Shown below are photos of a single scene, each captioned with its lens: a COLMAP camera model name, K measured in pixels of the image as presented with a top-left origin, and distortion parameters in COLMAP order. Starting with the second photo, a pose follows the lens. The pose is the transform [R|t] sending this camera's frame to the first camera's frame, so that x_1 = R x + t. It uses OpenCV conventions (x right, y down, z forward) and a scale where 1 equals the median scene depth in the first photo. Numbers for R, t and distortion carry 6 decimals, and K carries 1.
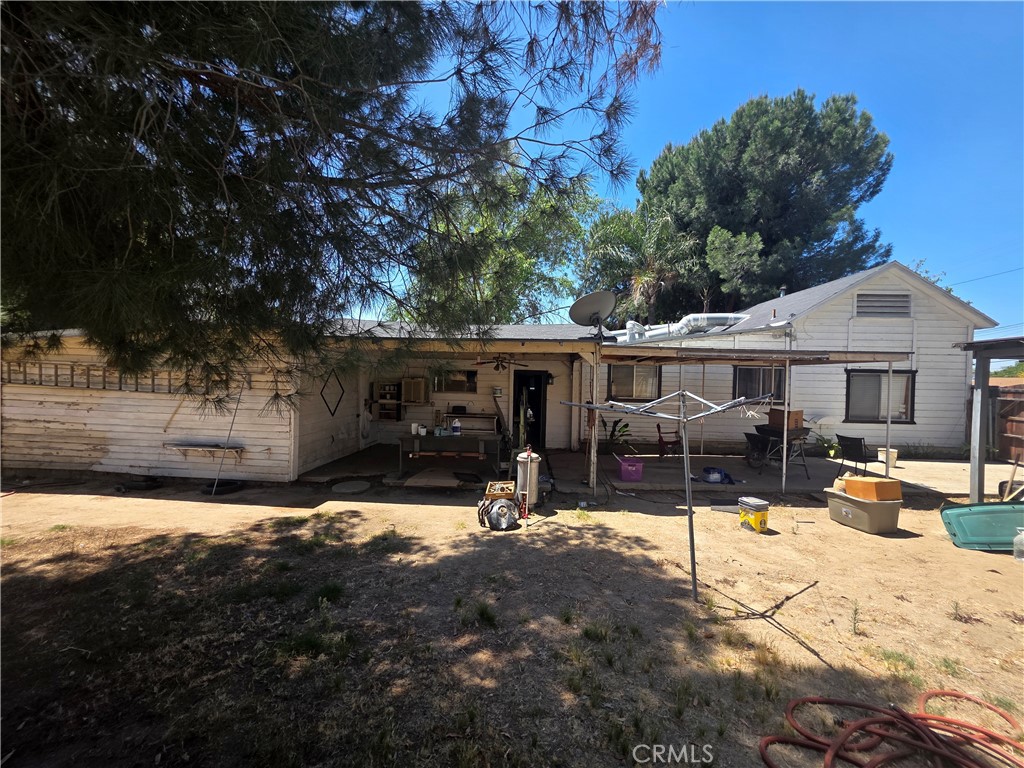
lens RADIAL K [[423.3, 0, 511.2], [0, 423.3, 389.6], [0, 0, 1]] dist [-0.000925, -0.000466]
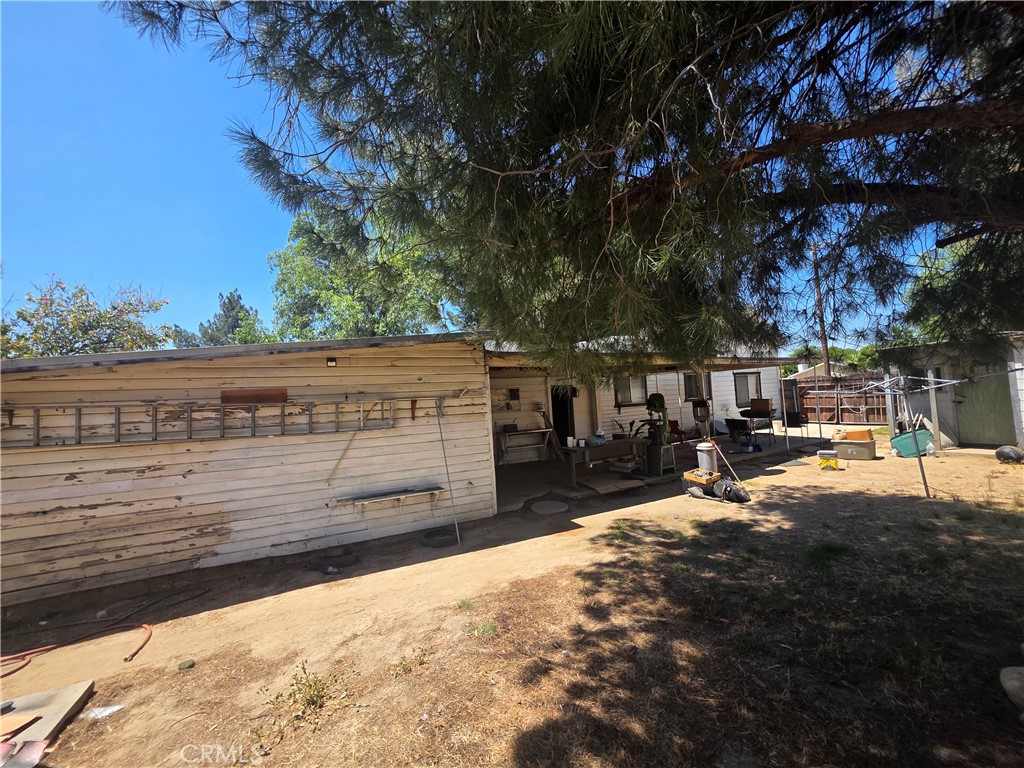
lens RADIAL K [[423.3, 0, 511.2], [0, 423.3, 389.6], [0, 0, 1]] dist [-0.000925, -0.000466]
pose [[0.851236, -0.059465, 0.521403, -0.926224], [0.090599, 0.995293, -0.034400, -0.012480], [-0.516903, 0.076521, 0.852617, 0.197356]]
